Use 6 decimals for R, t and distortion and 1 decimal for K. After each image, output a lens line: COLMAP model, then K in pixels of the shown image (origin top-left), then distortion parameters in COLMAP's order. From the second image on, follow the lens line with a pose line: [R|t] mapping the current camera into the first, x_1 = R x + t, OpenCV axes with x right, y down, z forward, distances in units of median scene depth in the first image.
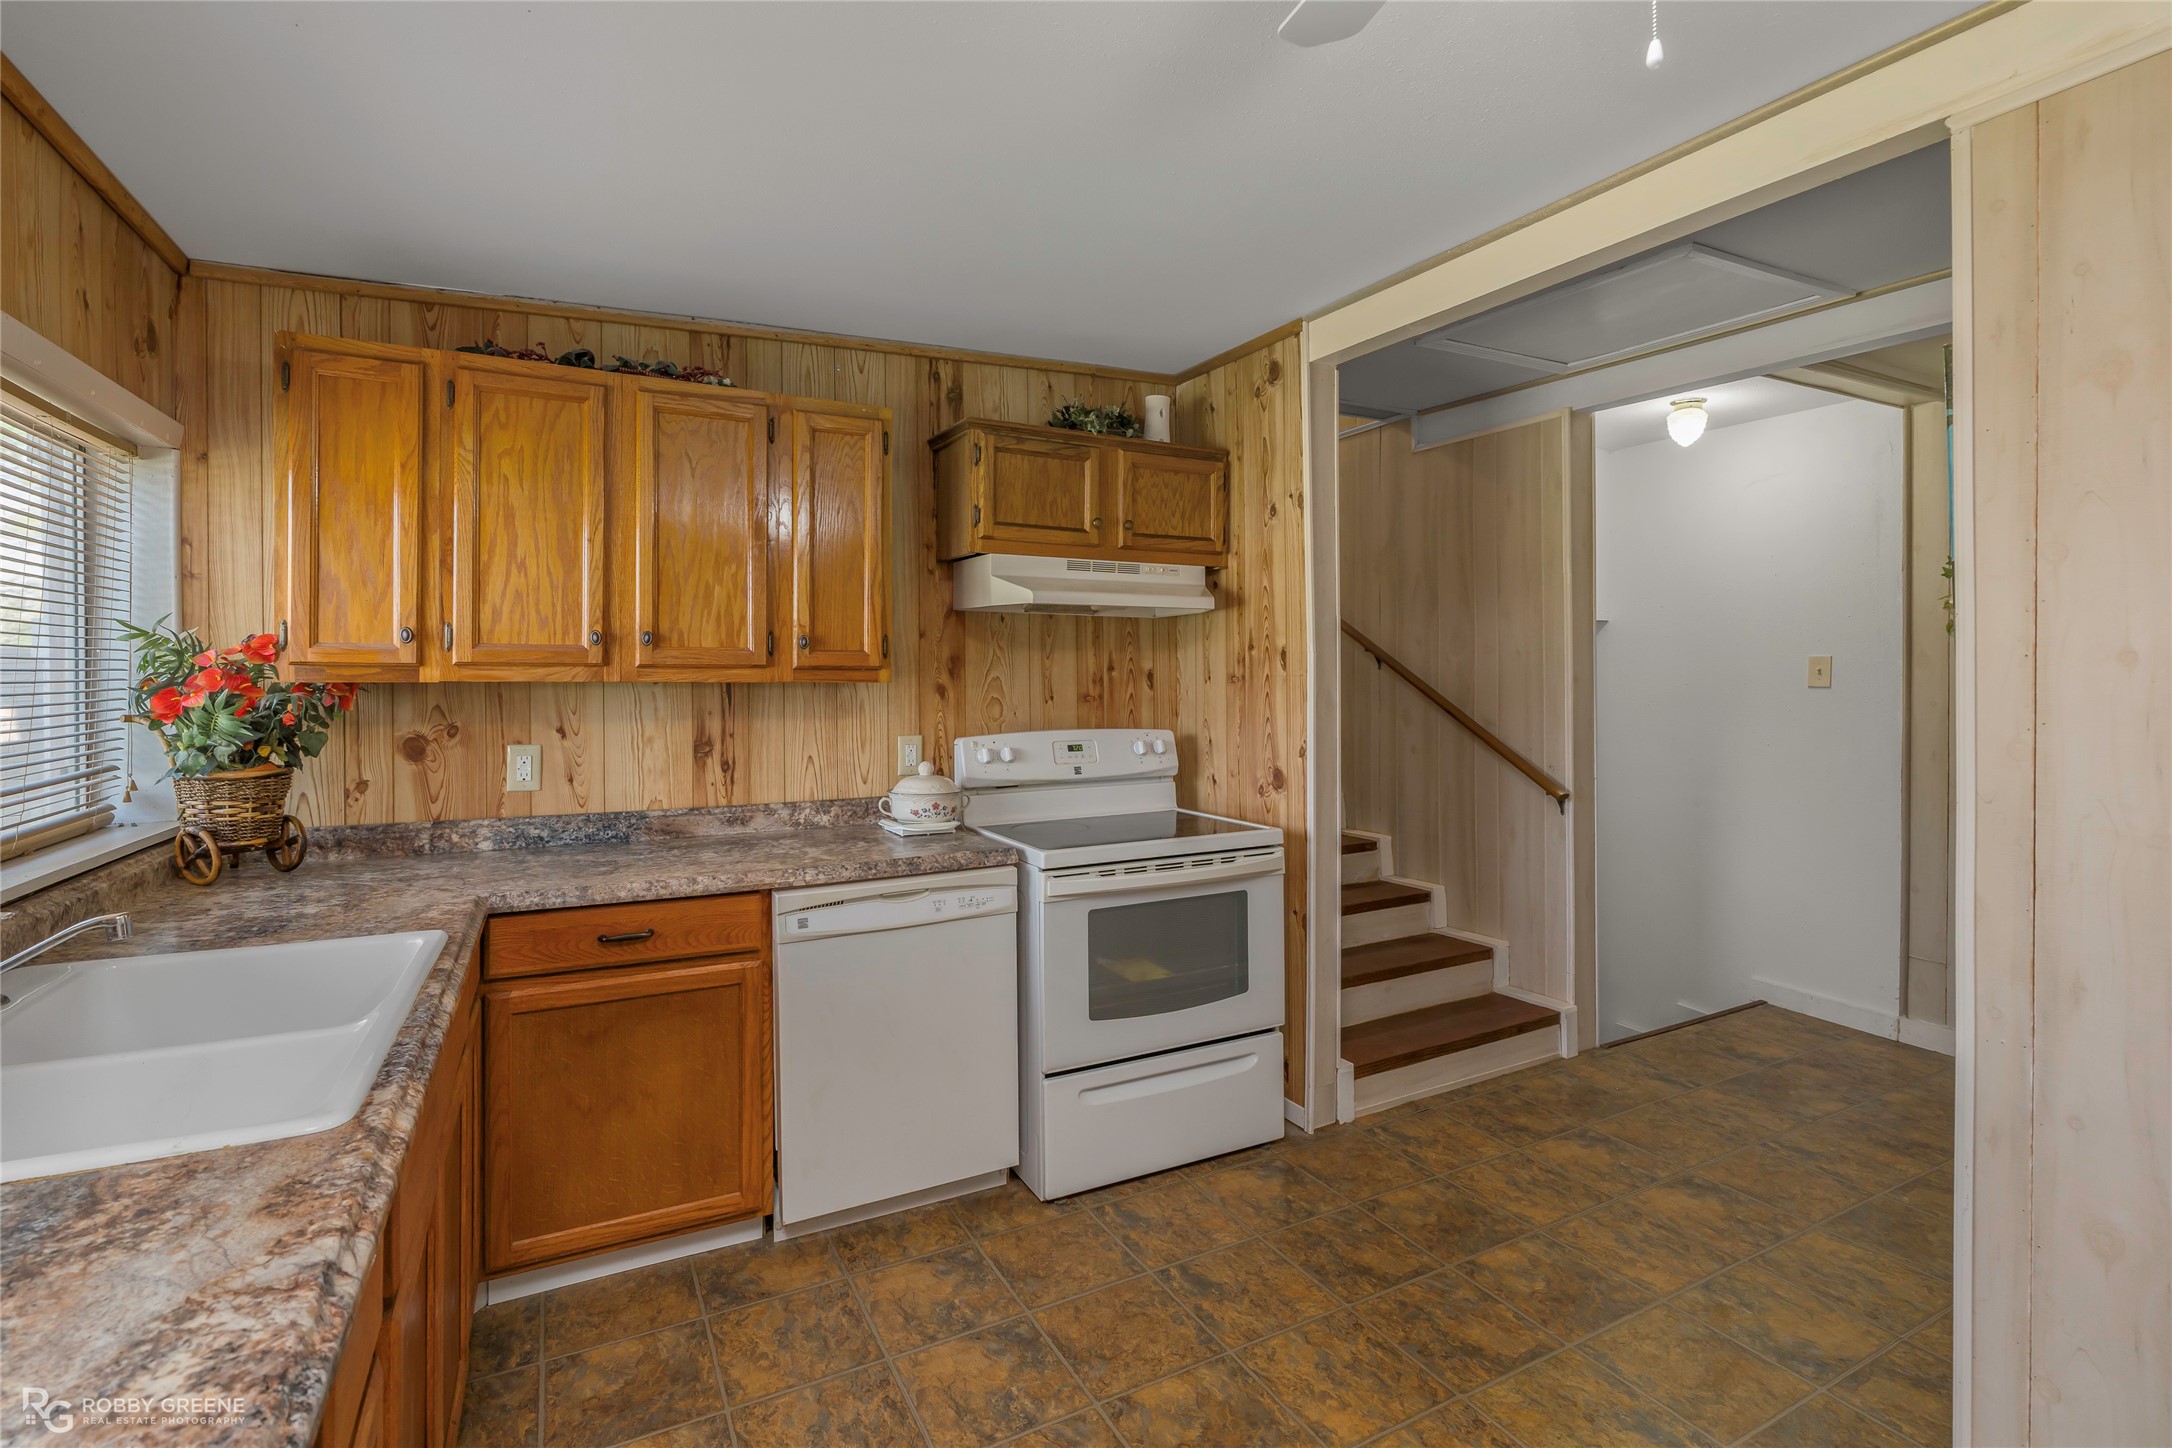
lens RADIAL K [[982.7, 0, 1077.9], [0, 982.7, 674.4], [0, 0, 1]] dist [-0.008492, 0.003276]
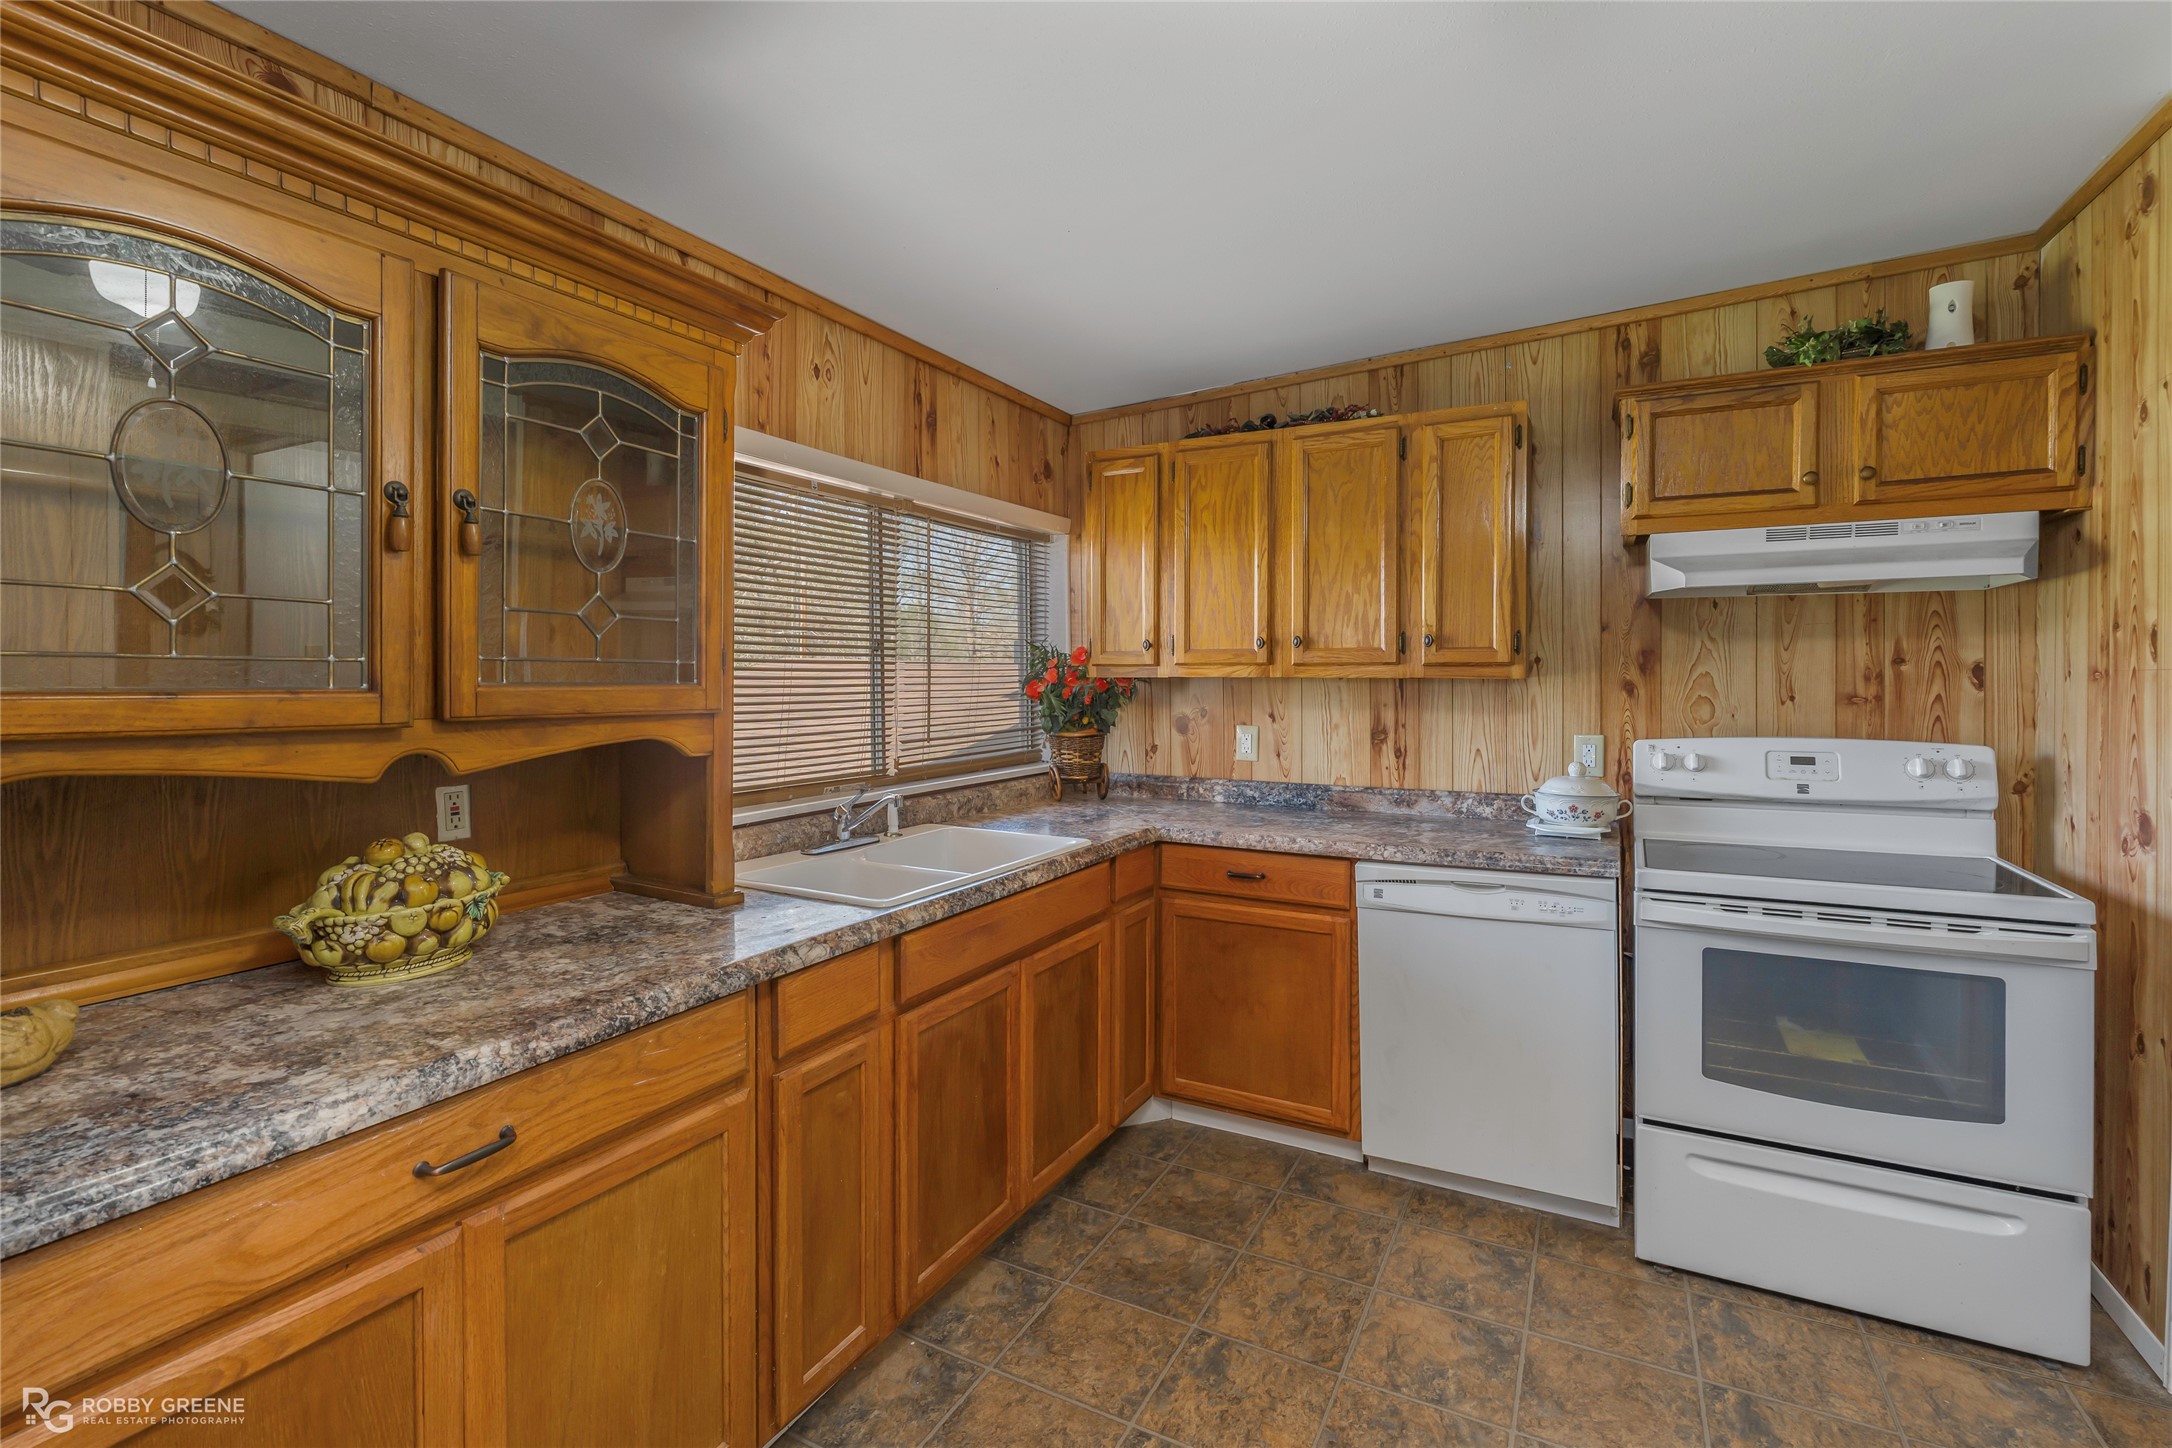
lens RADIAL K [[982.7, 0, 1109.2], [0, 982.7, 690.1], [0, 0, 1]] dist [-0.008492, 0.003276]
pose [[0.577859, 0.011937, -0.816049, 0.396091], [0.003663, 0.999845, 0.017219, 0.001398], [0.816129, -0.012940, 0.577726, 0.093462]]
